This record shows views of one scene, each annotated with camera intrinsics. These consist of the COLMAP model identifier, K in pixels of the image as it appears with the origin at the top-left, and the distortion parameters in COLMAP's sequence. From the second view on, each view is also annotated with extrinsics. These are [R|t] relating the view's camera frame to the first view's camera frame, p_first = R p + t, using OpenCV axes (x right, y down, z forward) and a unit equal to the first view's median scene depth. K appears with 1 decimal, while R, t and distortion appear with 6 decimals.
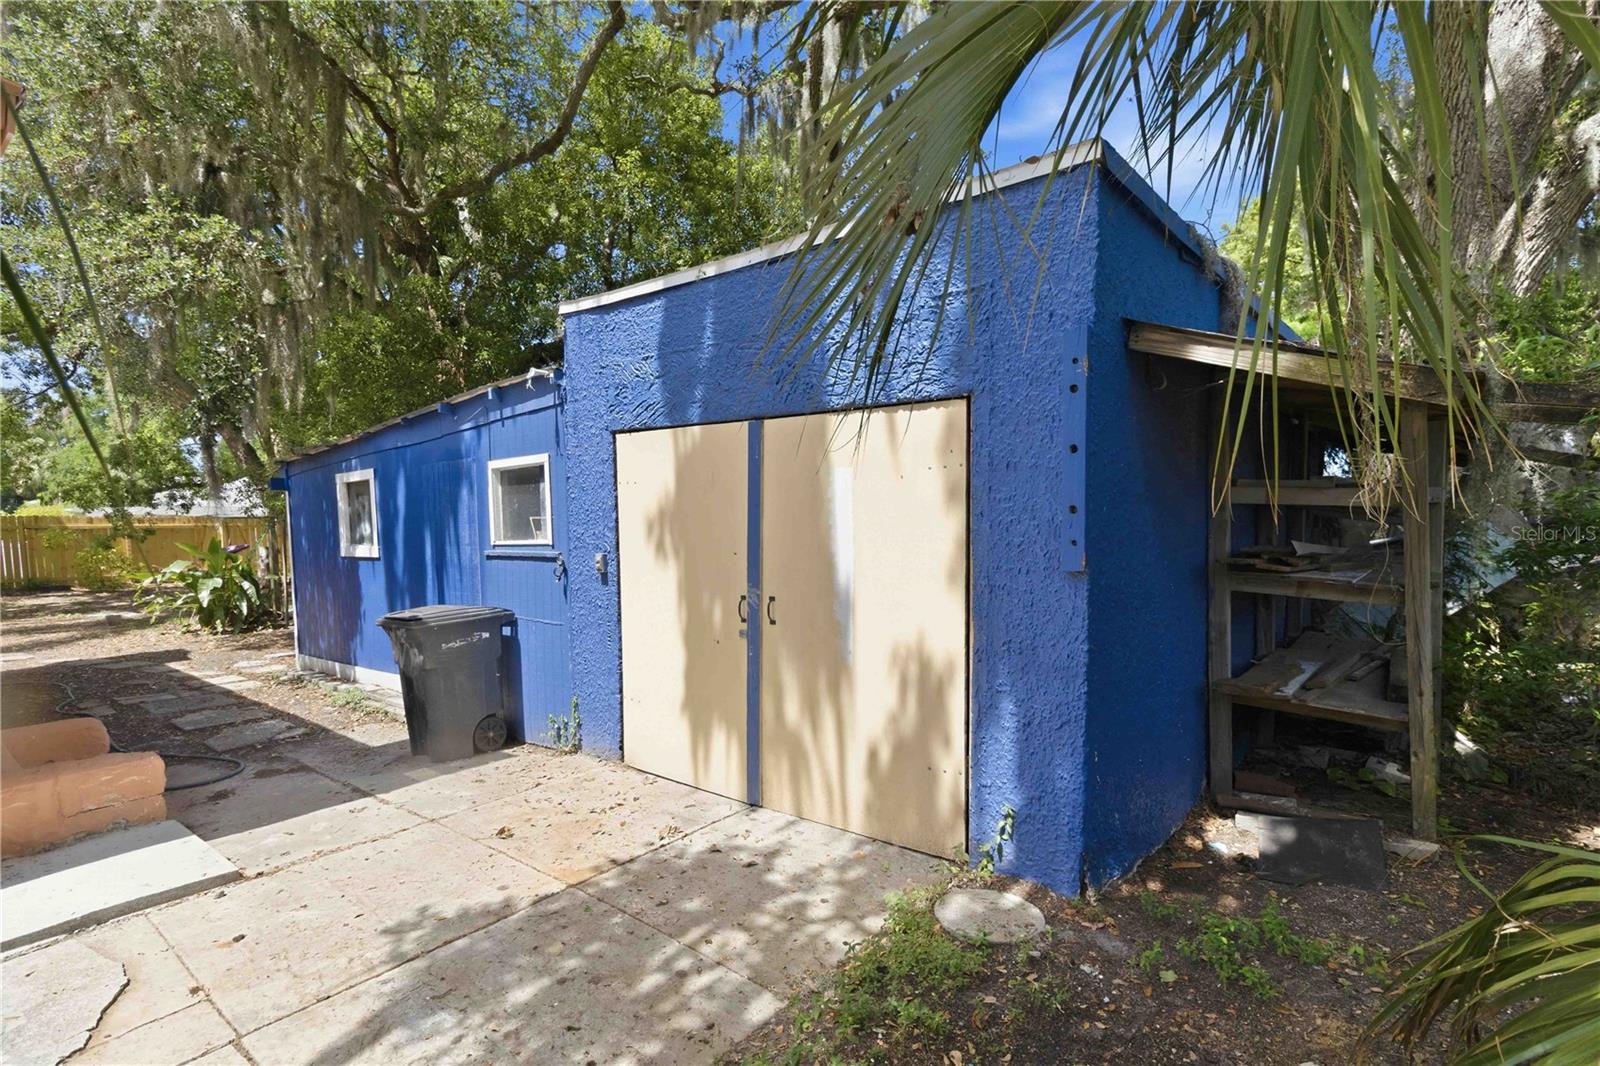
lens RADIAL K [[830.6, 0, 797.2], [0, 830.6, 597.1], [0, 0, 1]] dist [0.001009, 0.000649]
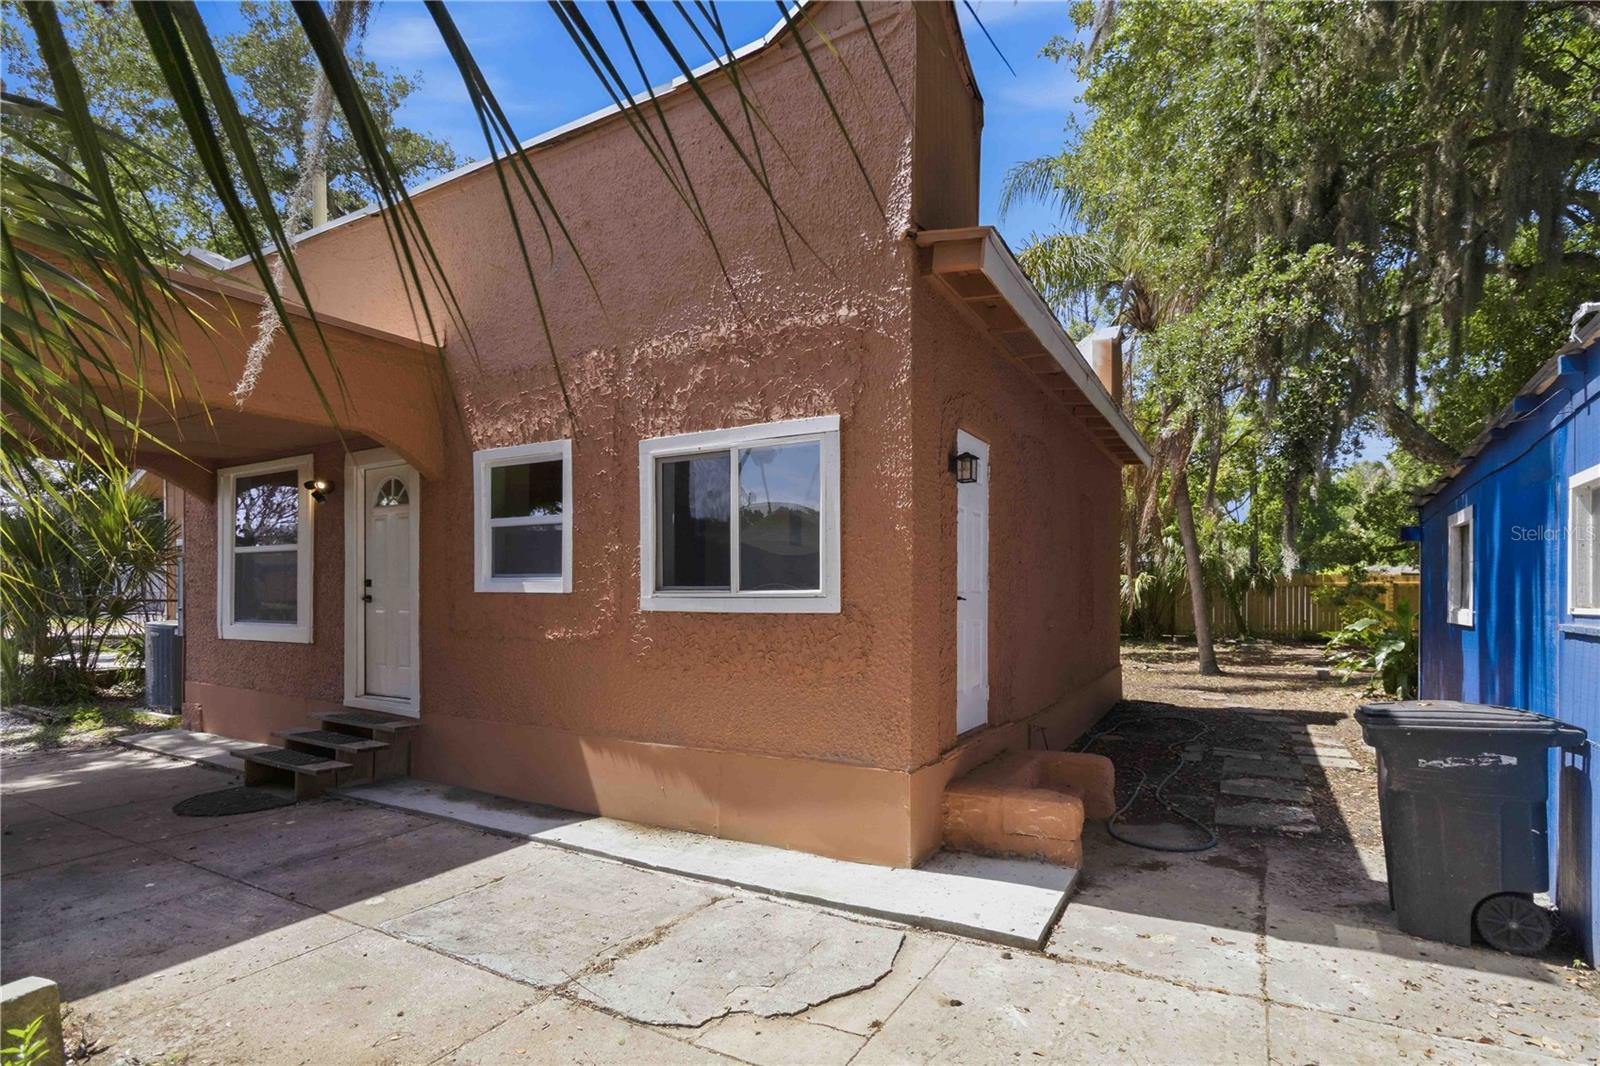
lens RADIAL K [[830.6, 0, 797.2], [0, 830.6, 597.1], [0, 0, 1]] dist [0.001009, 0.000649]
pose [[0.149359, 0.020219, -0.988576, 0.151840], [-0.090087, 0.995911, 0.006758, -0.031049], [0.984671, 0.088049, 0.150569, 0.385687]]
